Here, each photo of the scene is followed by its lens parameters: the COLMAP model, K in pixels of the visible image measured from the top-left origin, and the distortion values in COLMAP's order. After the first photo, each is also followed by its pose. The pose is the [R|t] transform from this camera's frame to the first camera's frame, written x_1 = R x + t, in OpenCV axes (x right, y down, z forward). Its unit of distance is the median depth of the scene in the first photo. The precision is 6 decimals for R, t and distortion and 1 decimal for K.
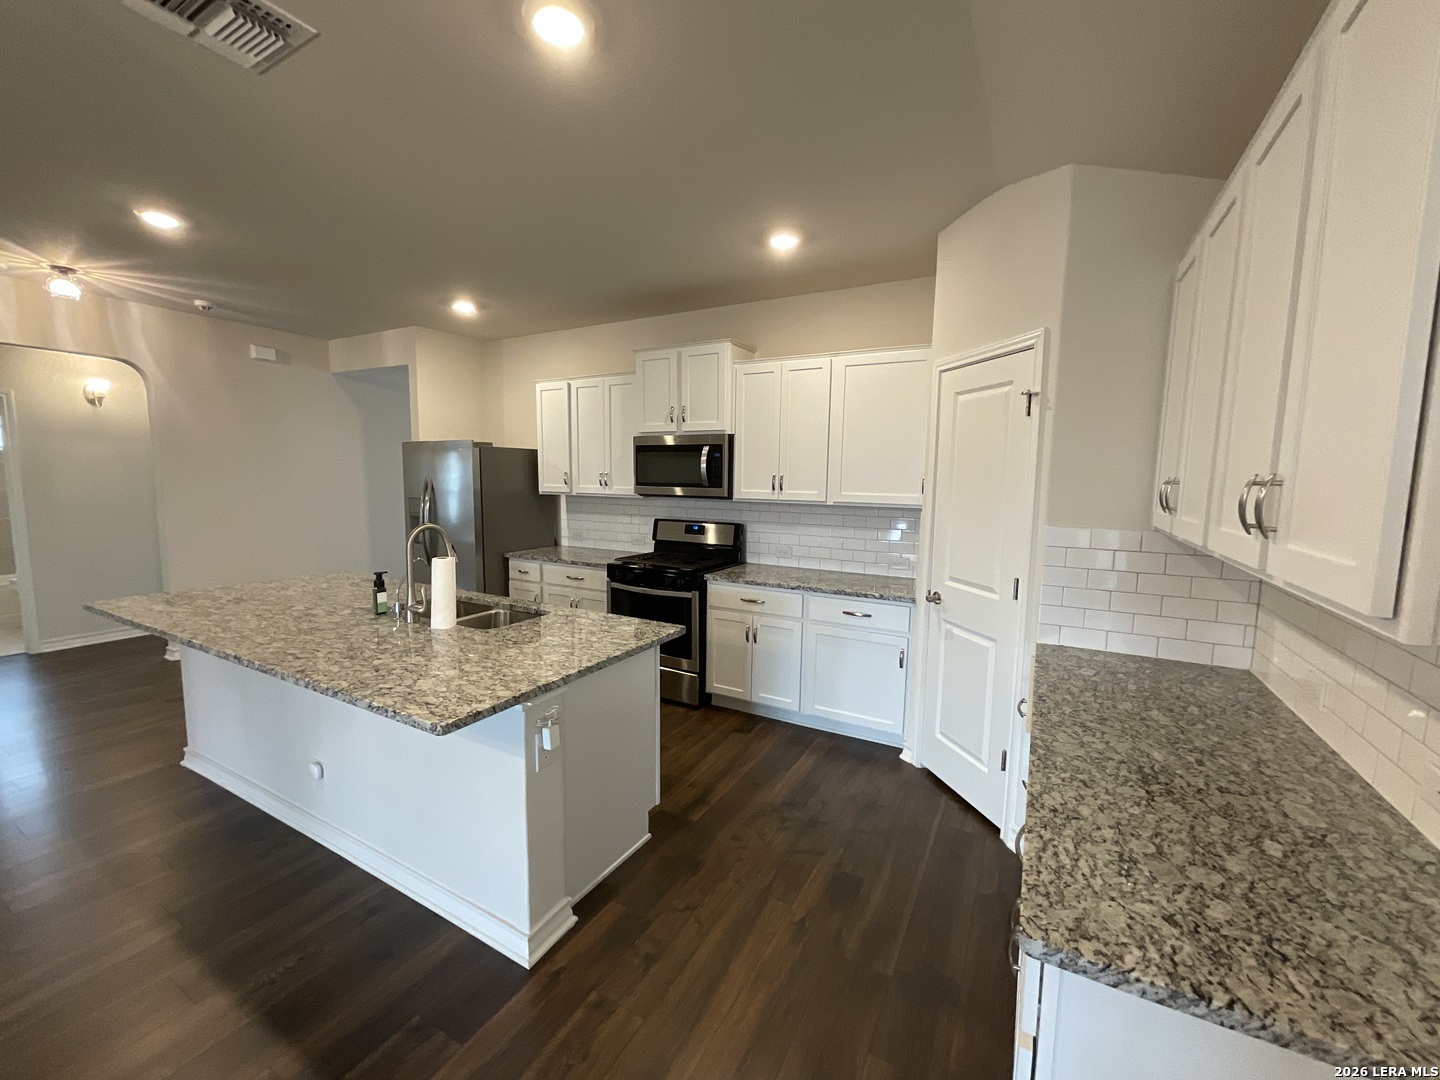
lens RADIAL K [[586.4, 0, 714.7], [0, 586.4, 543.7], [0, 0, 1]] dist [-0.000811, -0.000032]
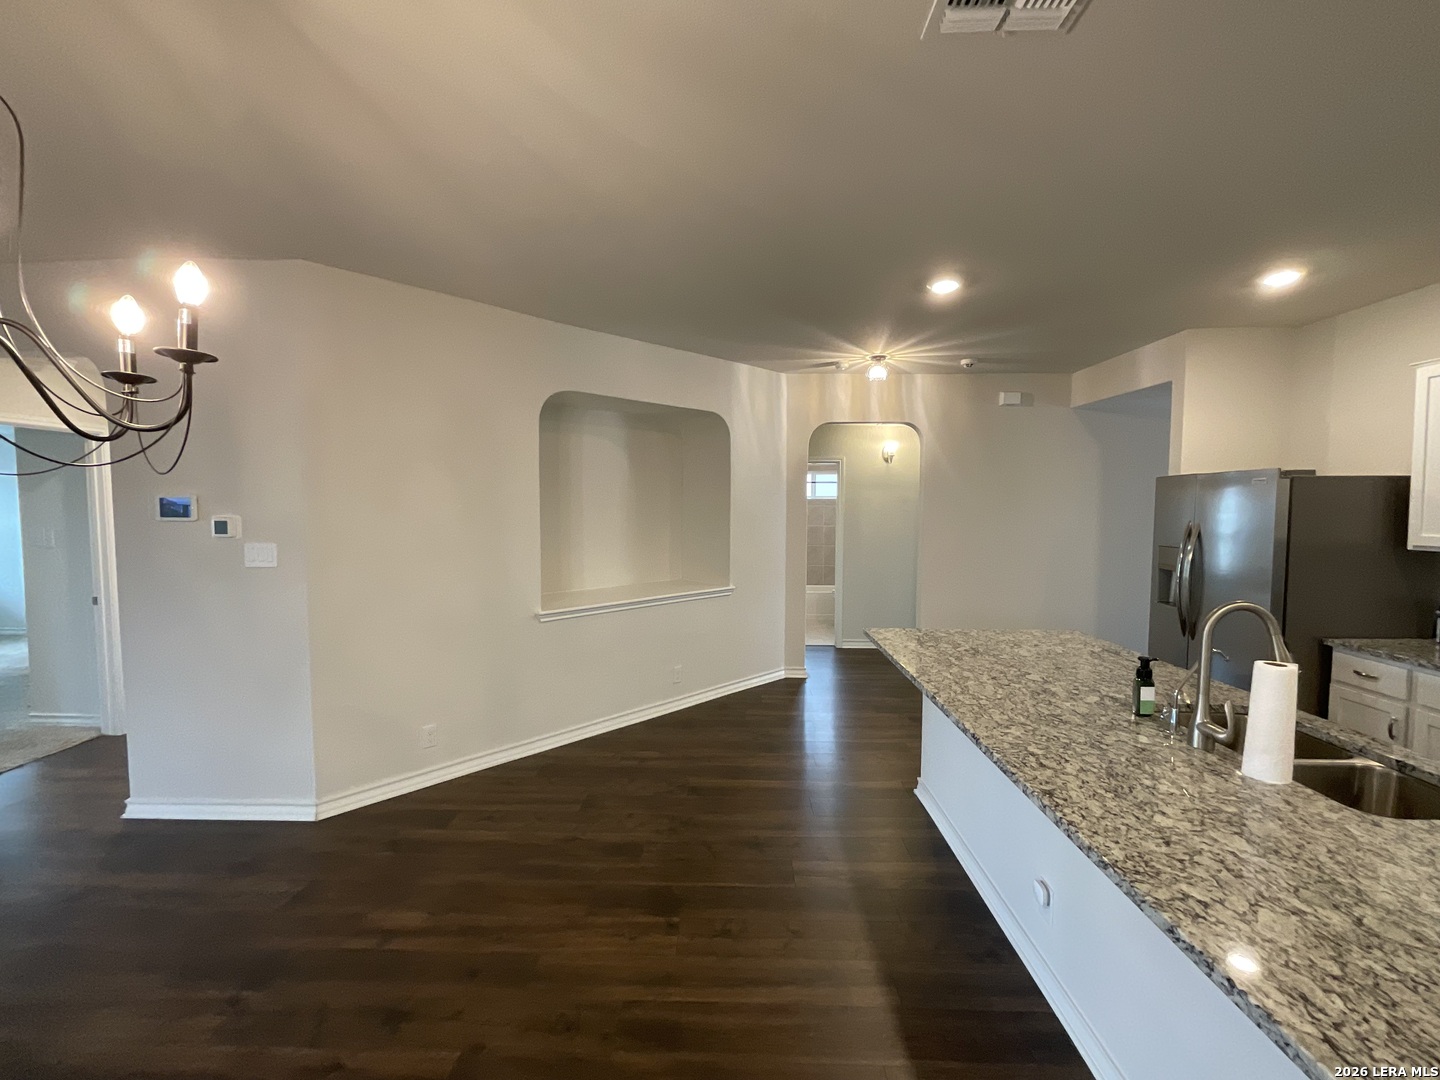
lens RADIAL K [[586.4, 0, 724.7], [0, 586.4, 541.4], [0, 0, 1]] dist [-0.000811, -0.000032]
pose [[0.474305, 0.035369, -0.879650, -0.132676], [-0.093940, 0.995521, -0.010624, -0.026488], [0.875334, 0.087673, 0.475504, 0.133261]]
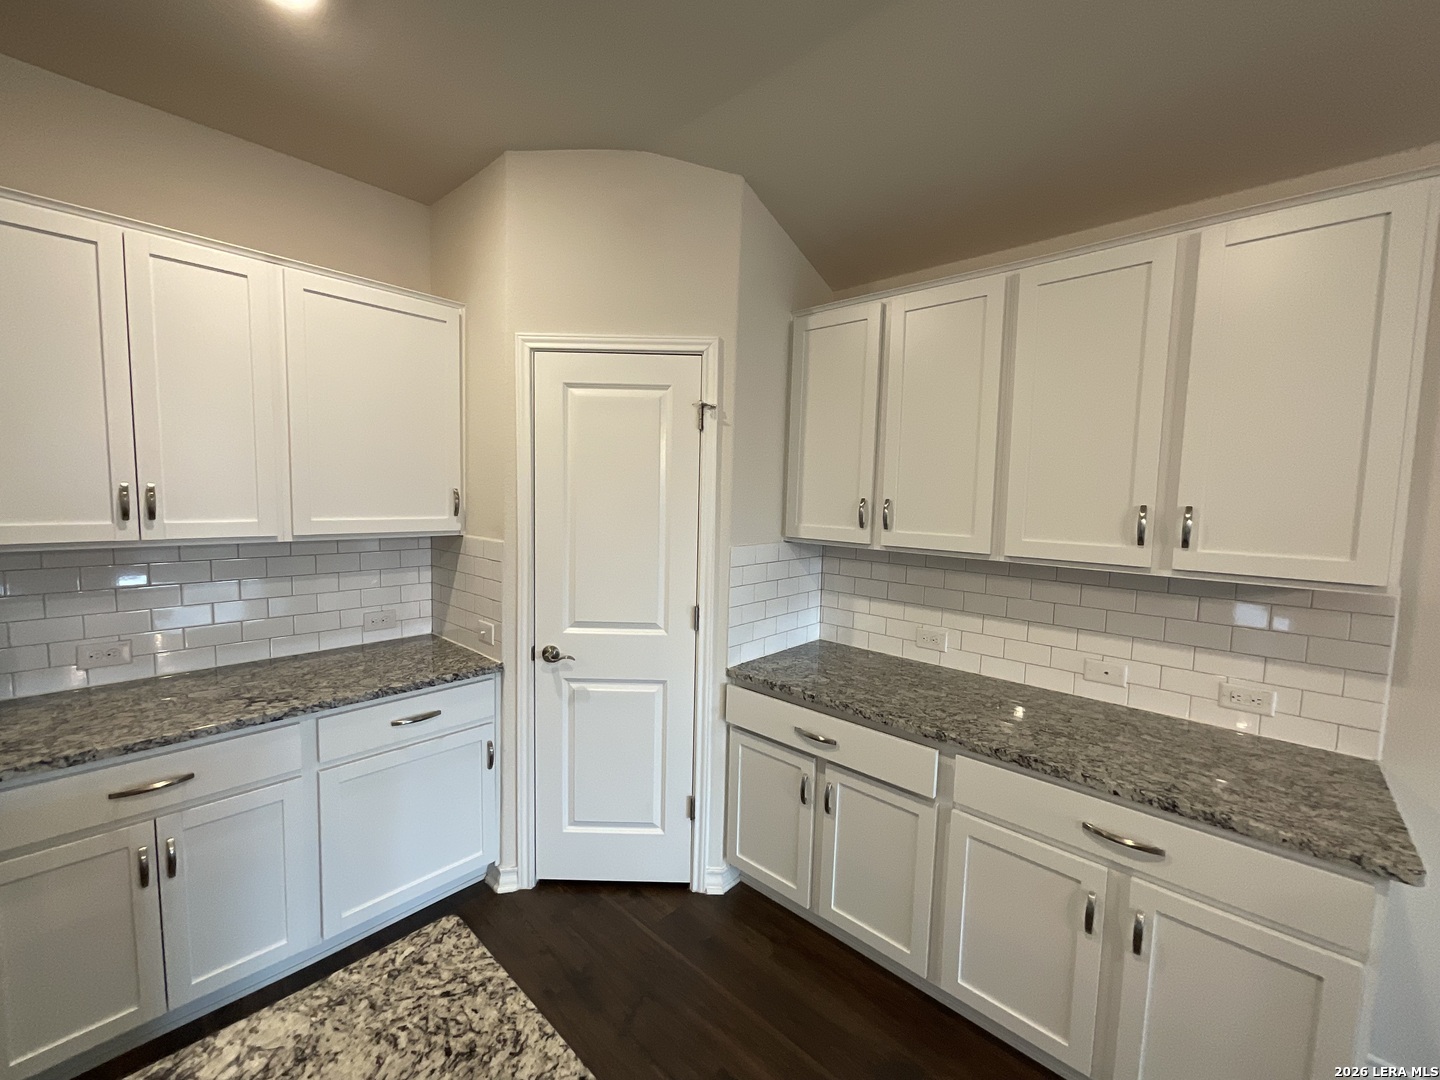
lens RADIAL K [[586.4, 0, 715.3], [0, 586.4, 543.1], [0, 0, 1]] dist [-0.000811, -0.000032]
pose [[0.230642, -0.093108, 0.968574, -0.222679], [0.093671, 0.992913, 0.073142, -0.065025], [-0.968519, 0.073858, 0.237729, 0.473441]]
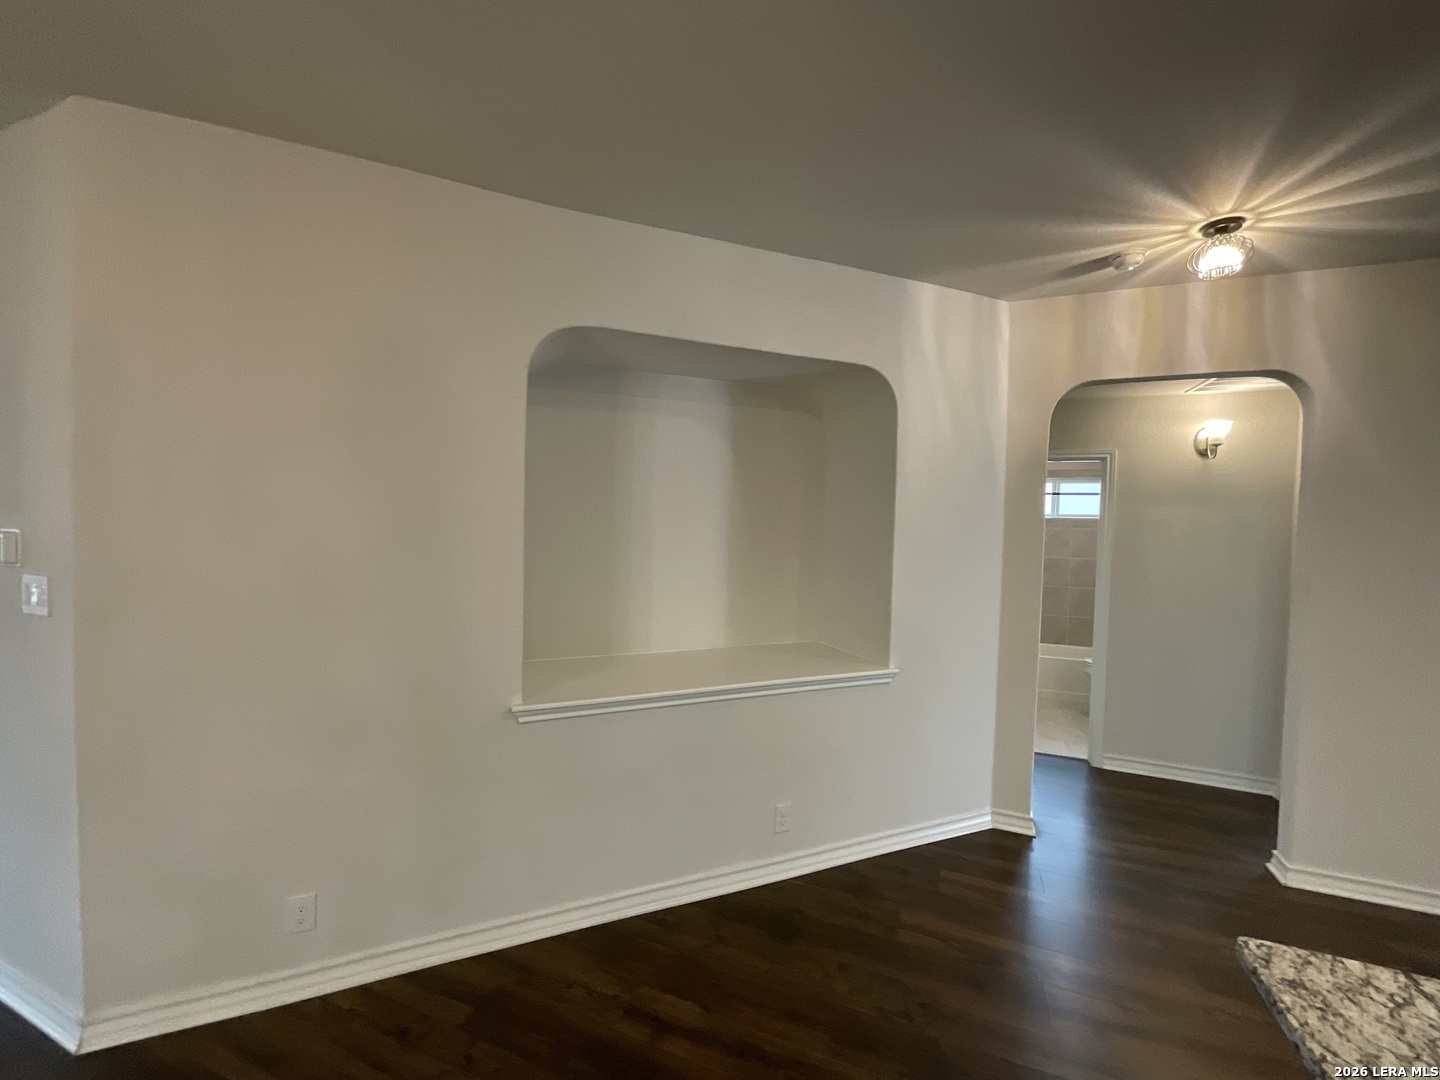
lens RADIAL K [[586.4, 0, 714.6], [0, 586.4, 541.2], [0, 0, 1]] dist [-0.000811, -0.000032]
pose [[0.120865, 0.021479, -0.992437, -0.538279], [-0.130672, 0.991410, 0.005543, -0.076199], [0.984031, 0.129013, 0.122633, 0.428072]]
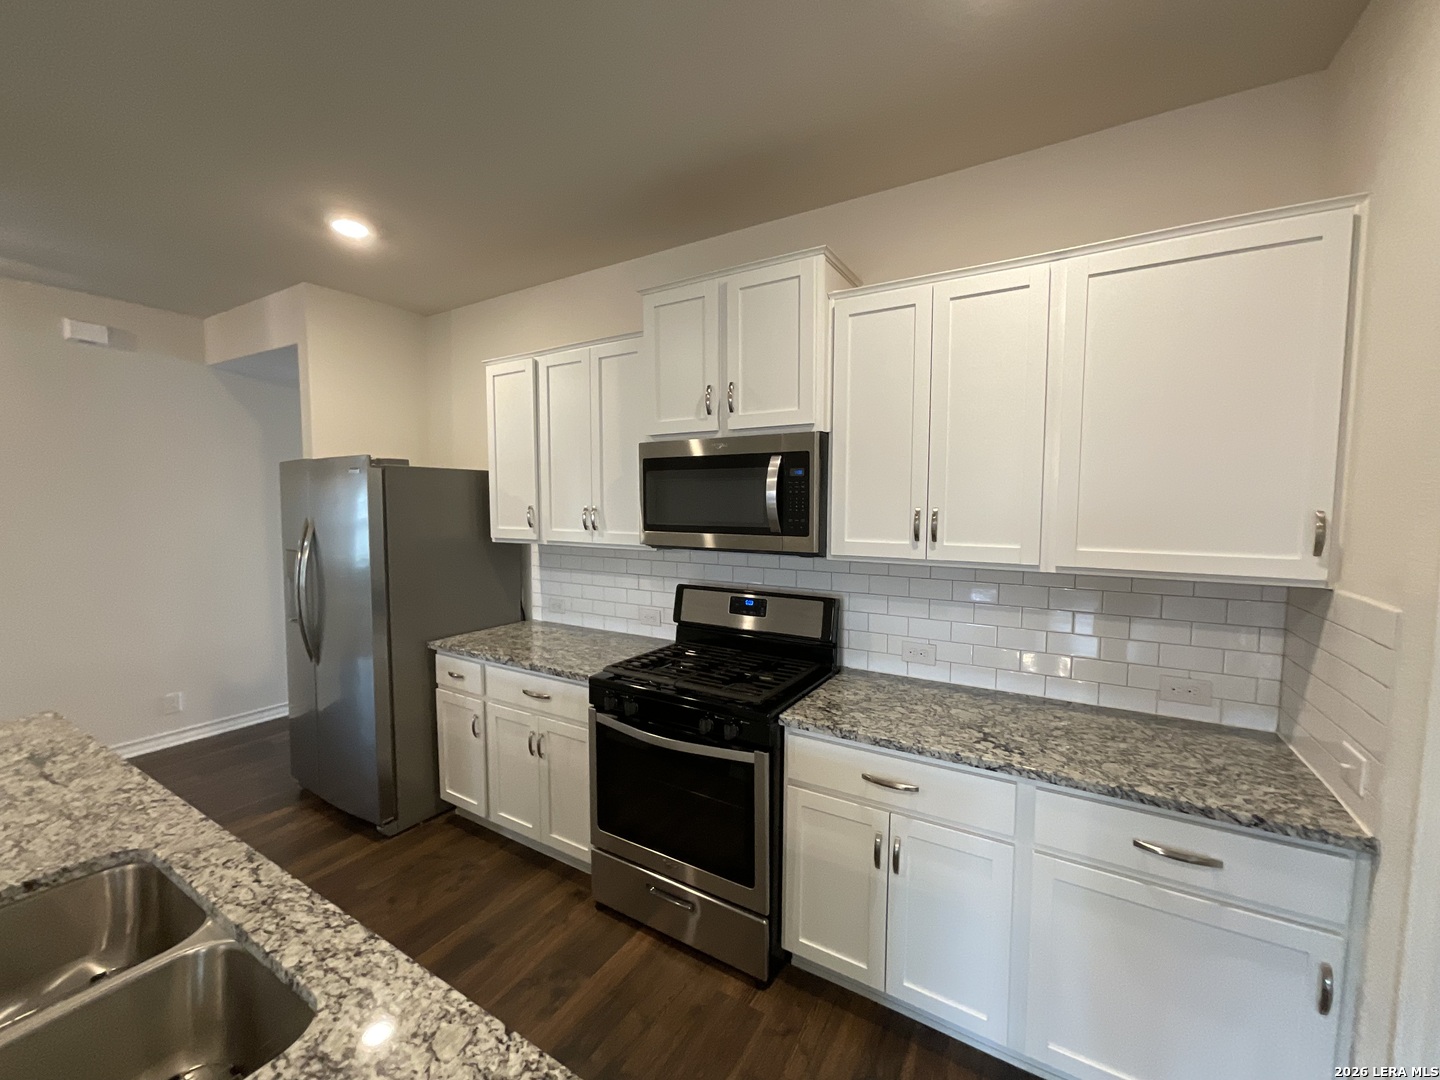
lens RADIAL K [[586.4, 0, 716.0], [0, 586.4, 540.3], [0, 0, 1]] dist [-0.000811, -0.000032]
pose [[0.999405, -0.008791, -0.033339, -0.052828], [0.007050, 0.998624, -0.051965, -0.067225], [0.033750, 0.051699, 0.998092, 0.498322]]
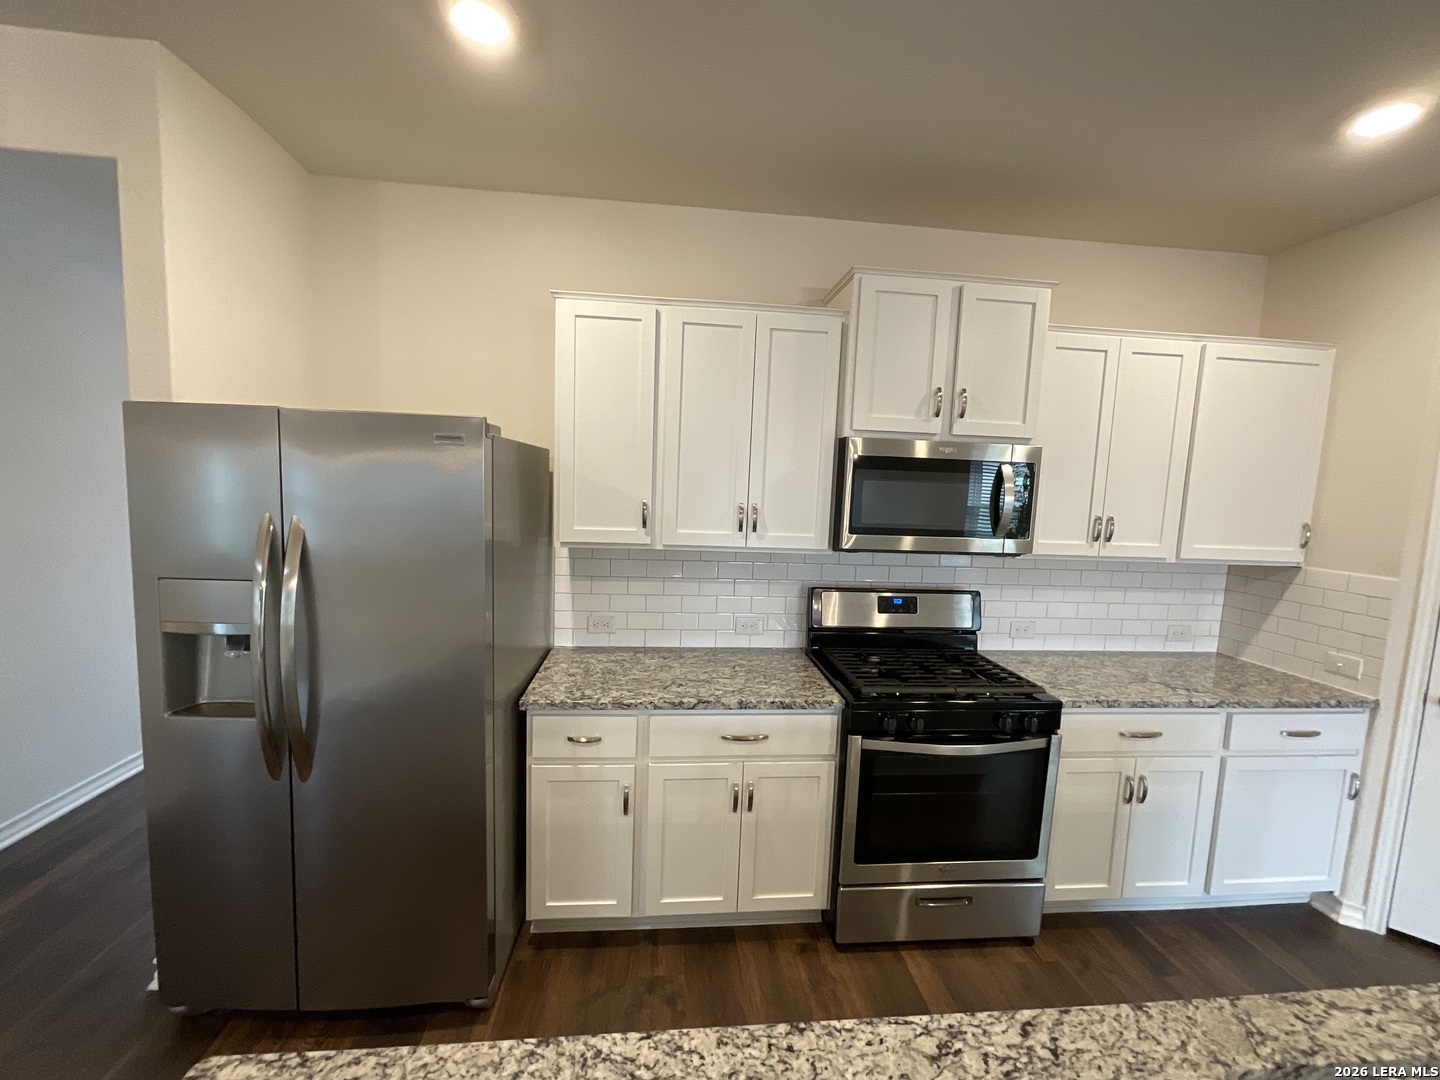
lens RADIAL K [[586.4, 0, 713.9], [0, 586.4, 541.6], [0, 0, 1]] dist [-0.000811, -0.000032]
pose [[0.815999, -0.037327, 0.576846, -0.589310], [0.040631, 0.999148, 0.007178, -0.112136], [-0.576623, 0.017581, 0.816821, 0.727492]]
